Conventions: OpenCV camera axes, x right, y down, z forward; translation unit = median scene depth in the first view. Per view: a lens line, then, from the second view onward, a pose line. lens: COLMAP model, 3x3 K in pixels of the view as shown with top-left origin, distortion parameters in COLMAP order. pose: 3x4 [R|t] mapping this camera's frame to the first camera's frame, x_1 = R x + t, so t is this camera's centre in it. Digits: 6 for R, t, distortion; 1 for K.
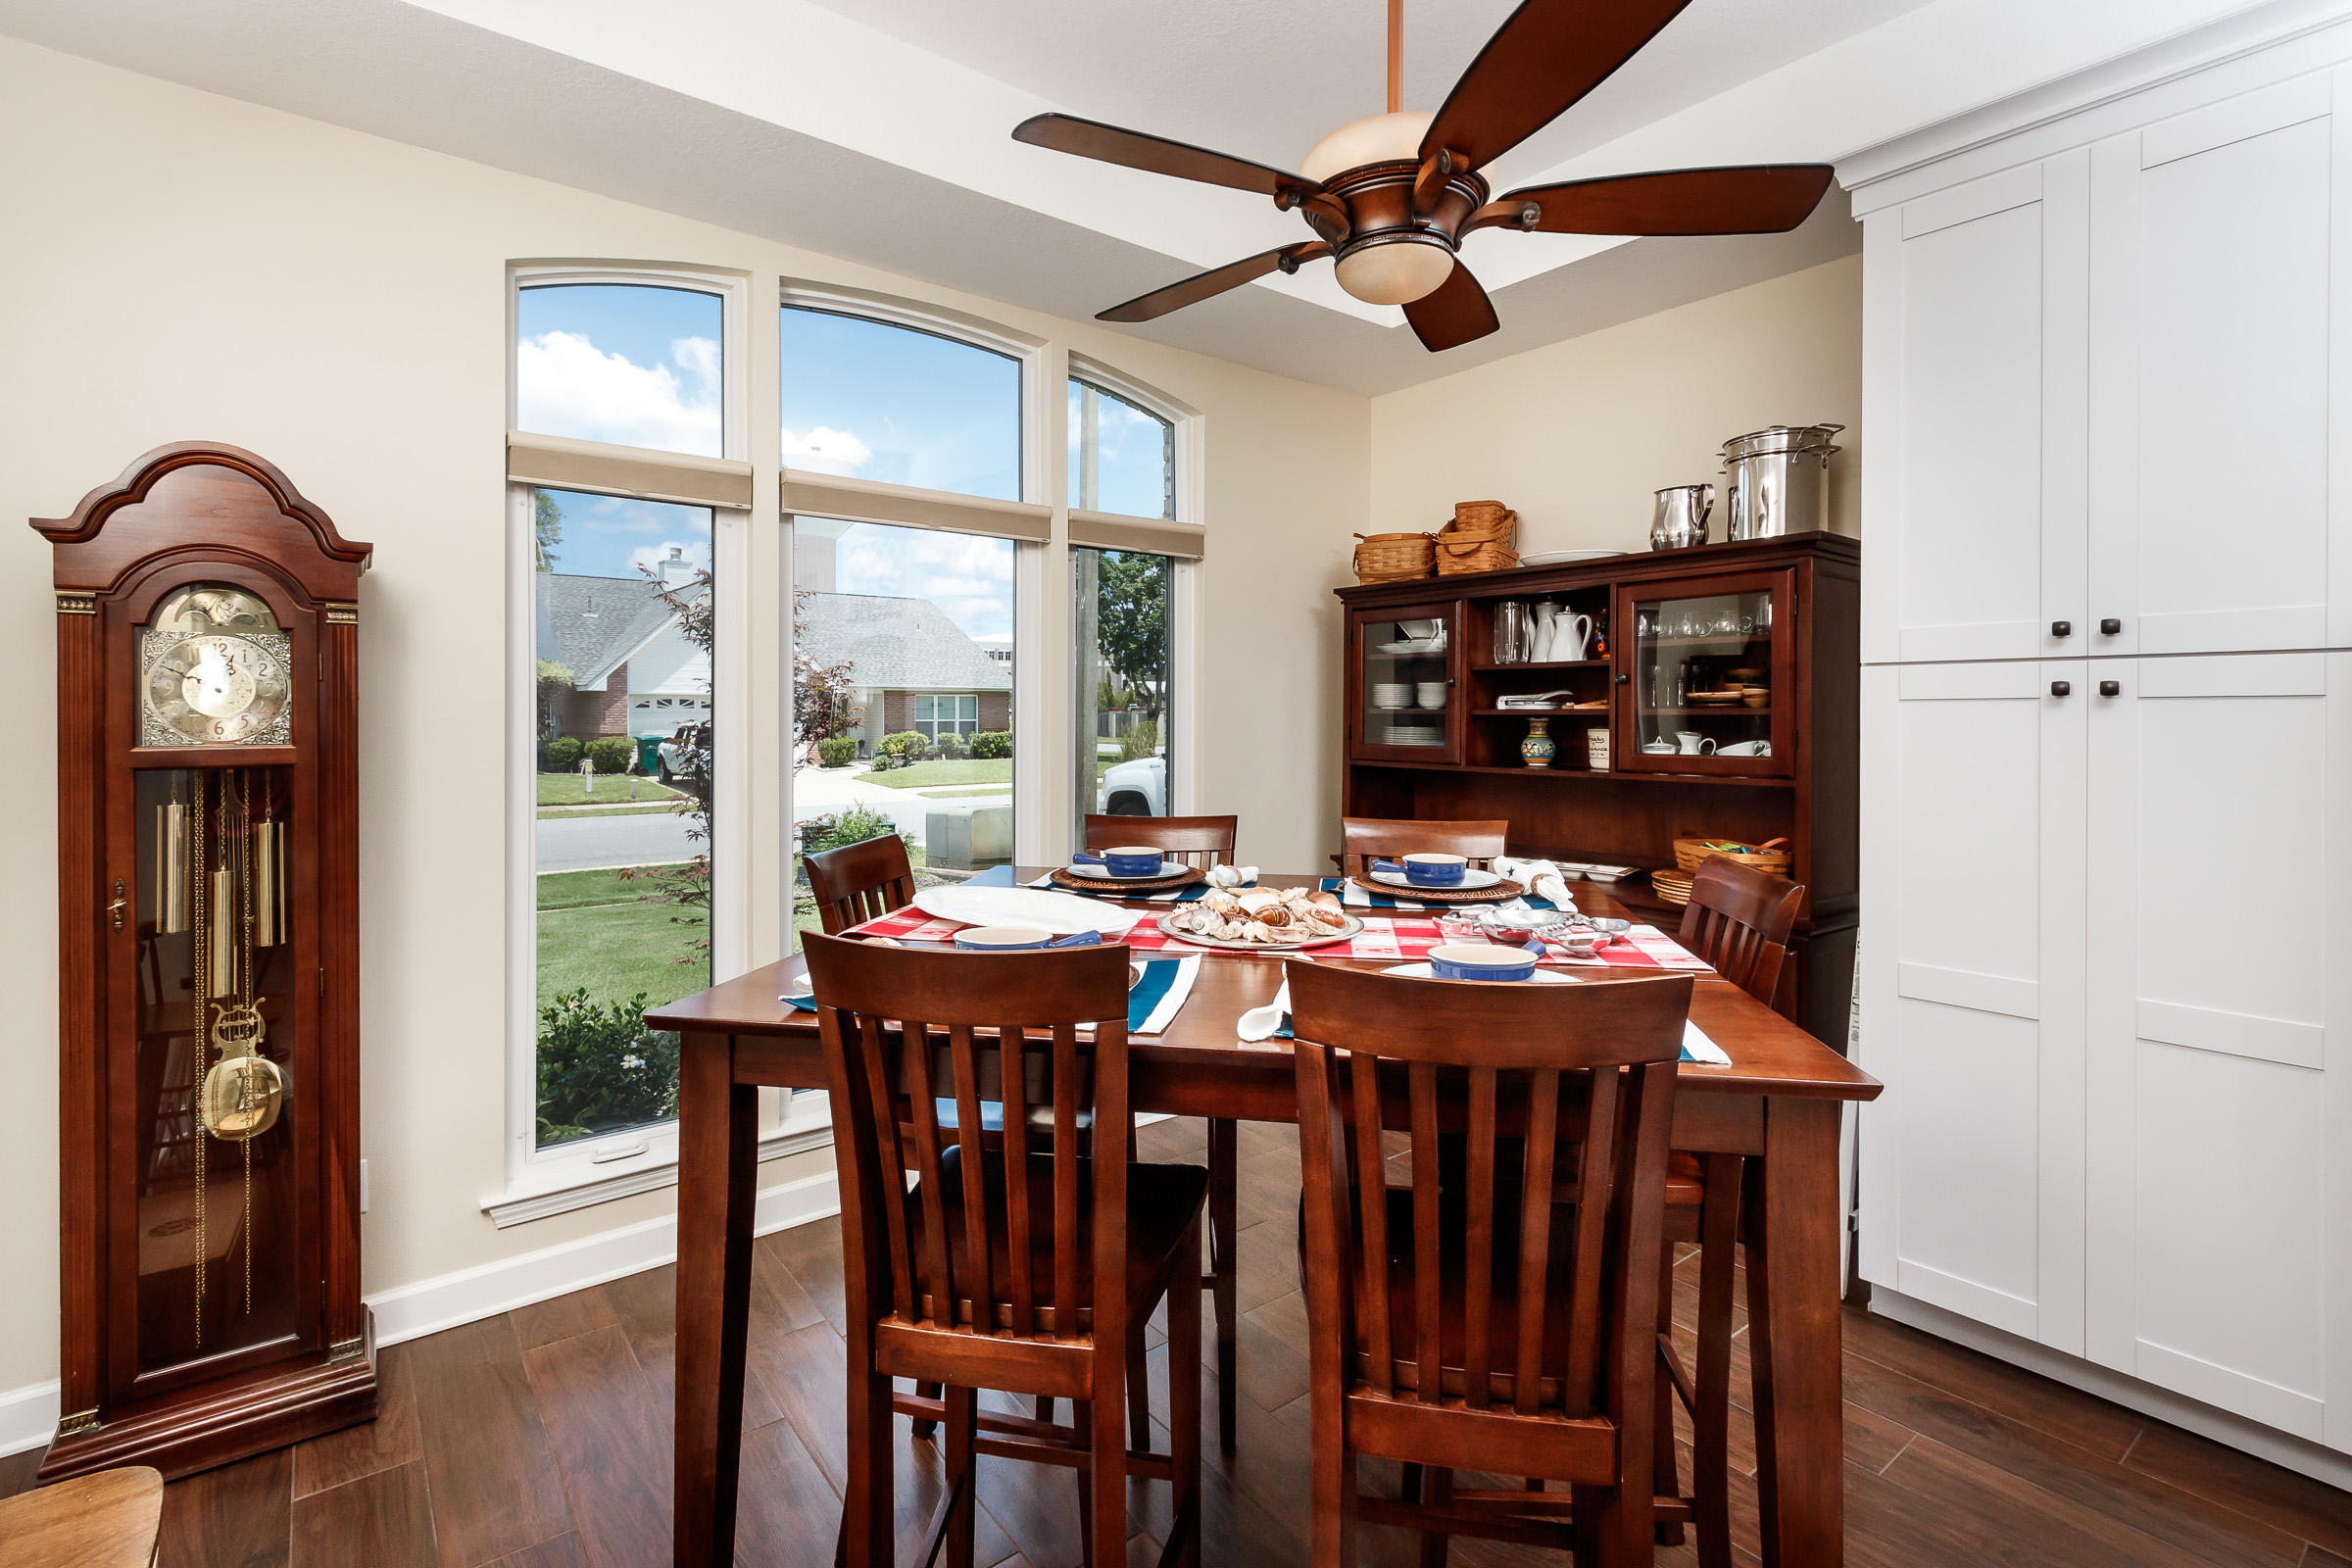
lens RADIAL K [[1084.7, 0, 1137.9], [0, 1084.7, 702.2], [0, 0, 1]] dist [-0.000405, -0.000048]
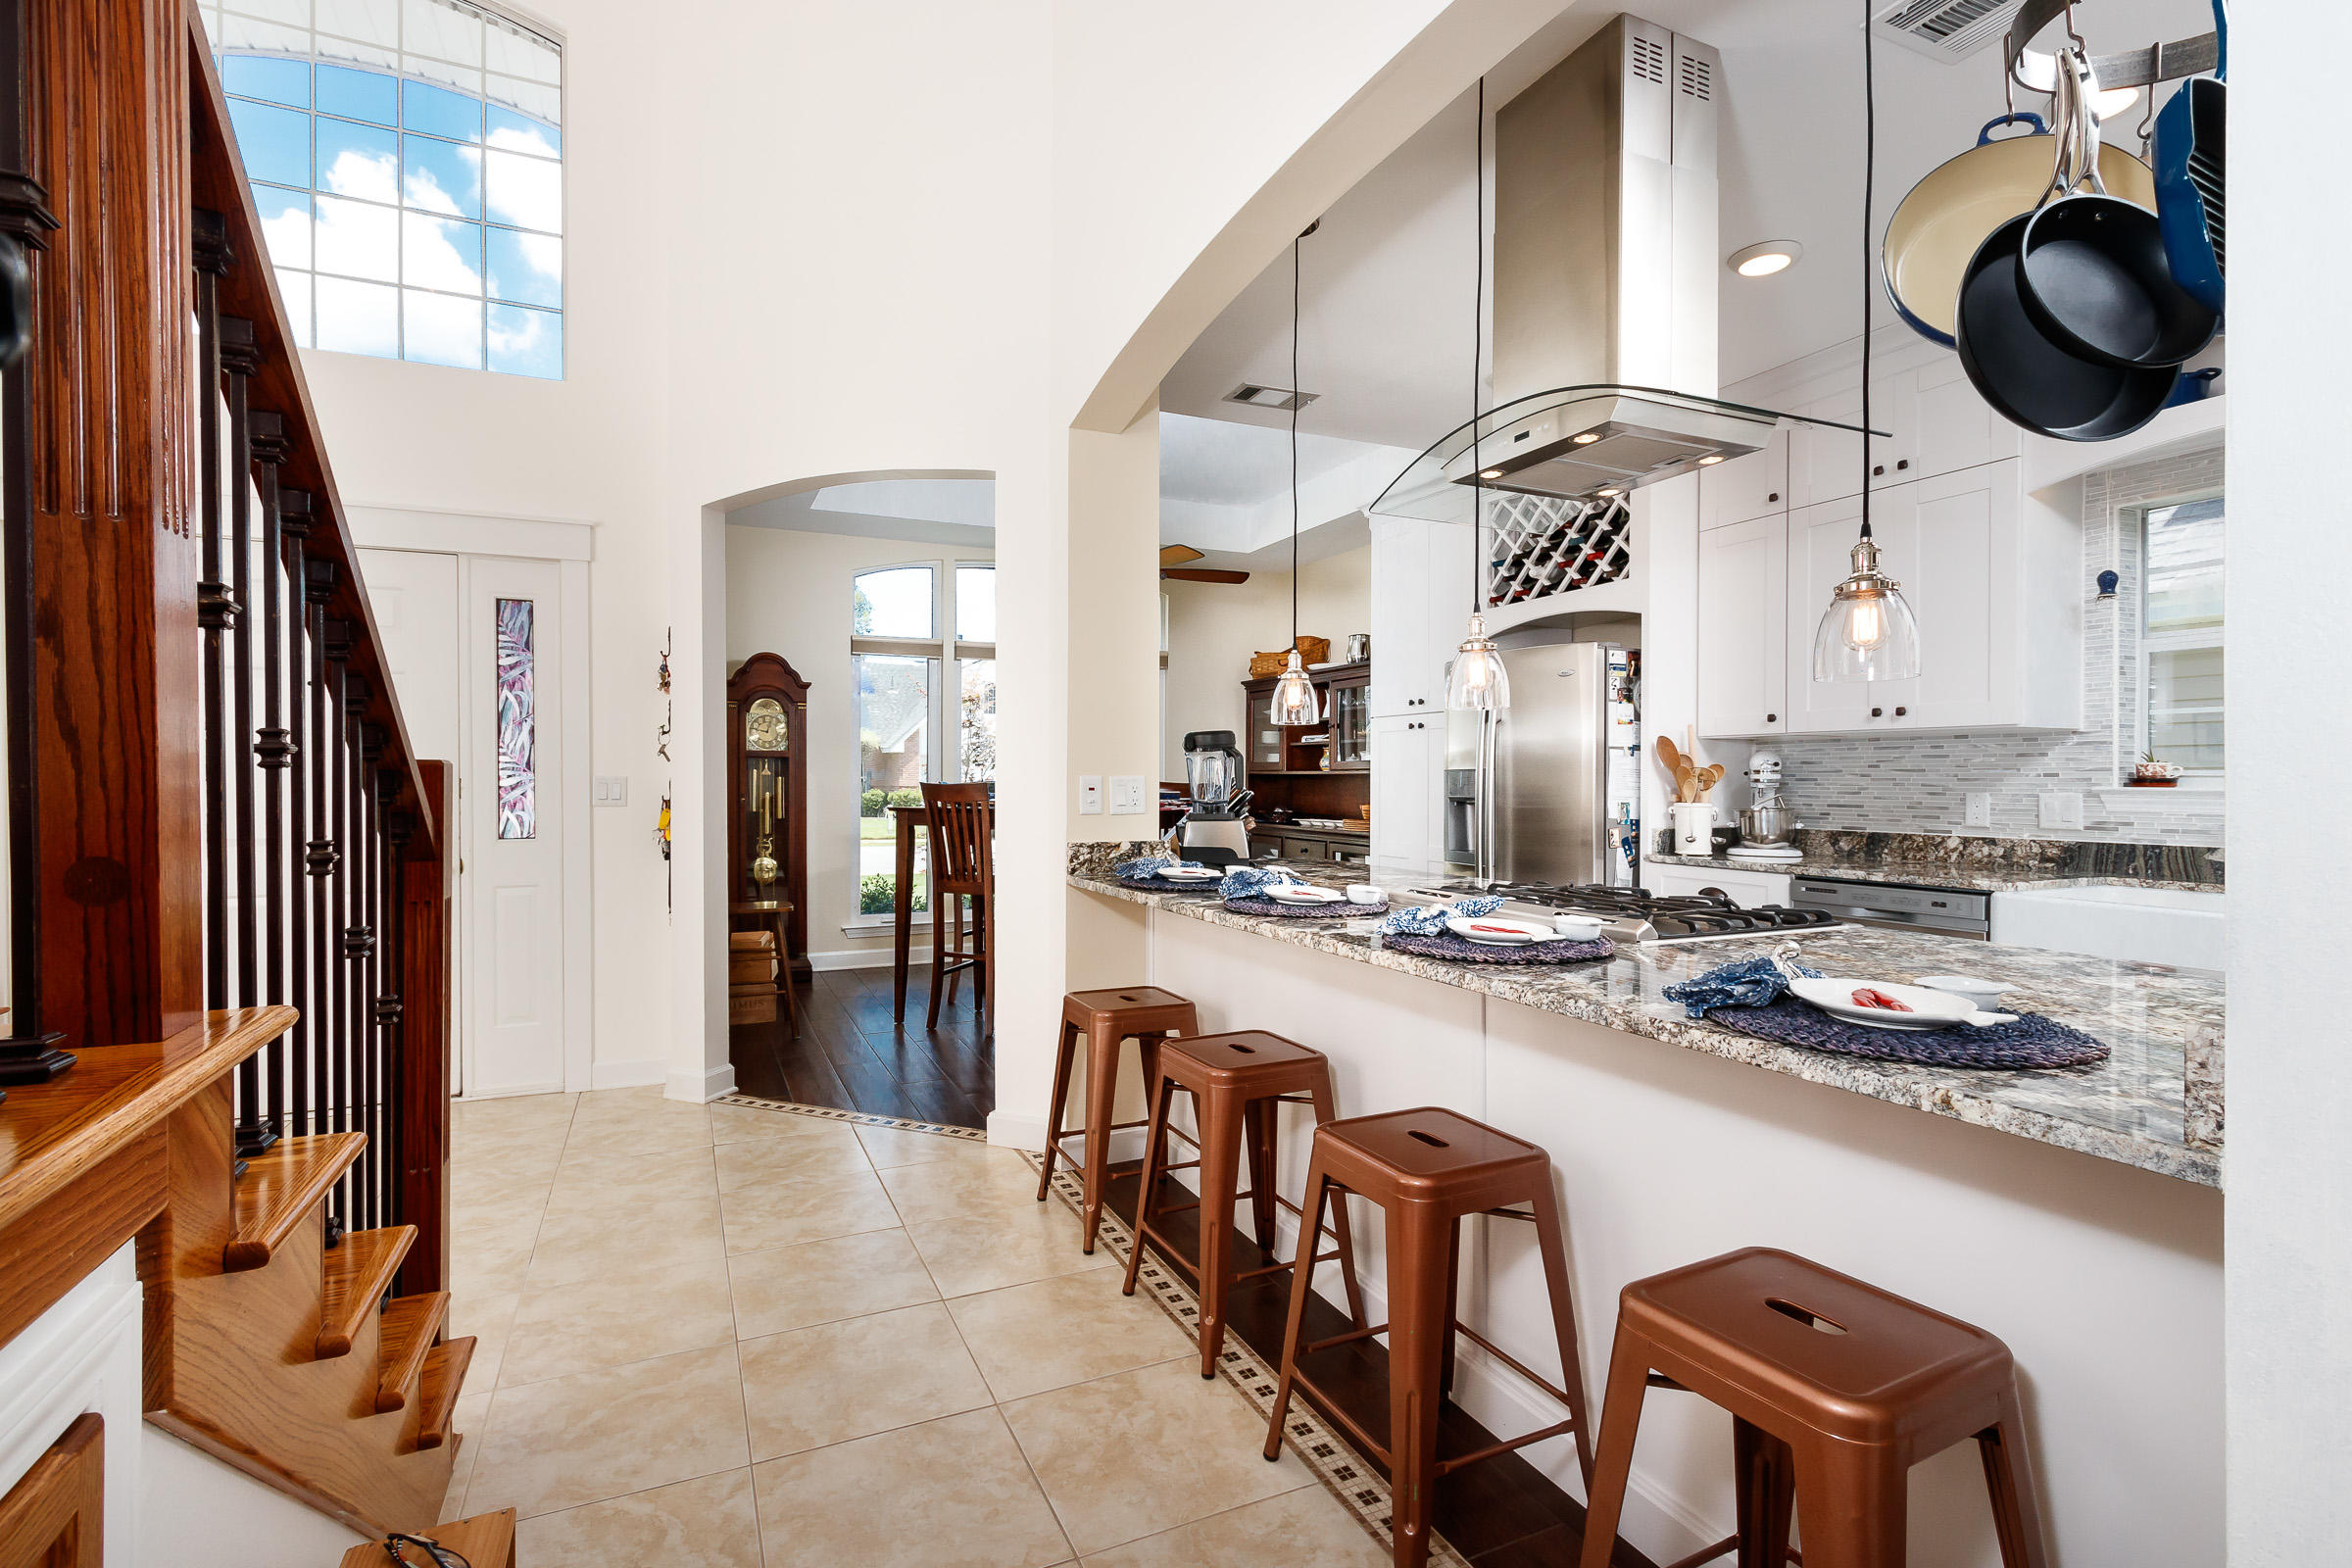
lens RADIAL K [[1084.7, 0, 1175.3], [0, 1084.7, 787.8], [0, 0, 1]] dist [-0.000405, -0.000048]
pose [[0.977085, 0.001487, -0.212844, 0.853666], [0.002550, 0.999822, 0.018691, 0.084400], [0.212834, -0.018805, 0.976907, -1.603714]]
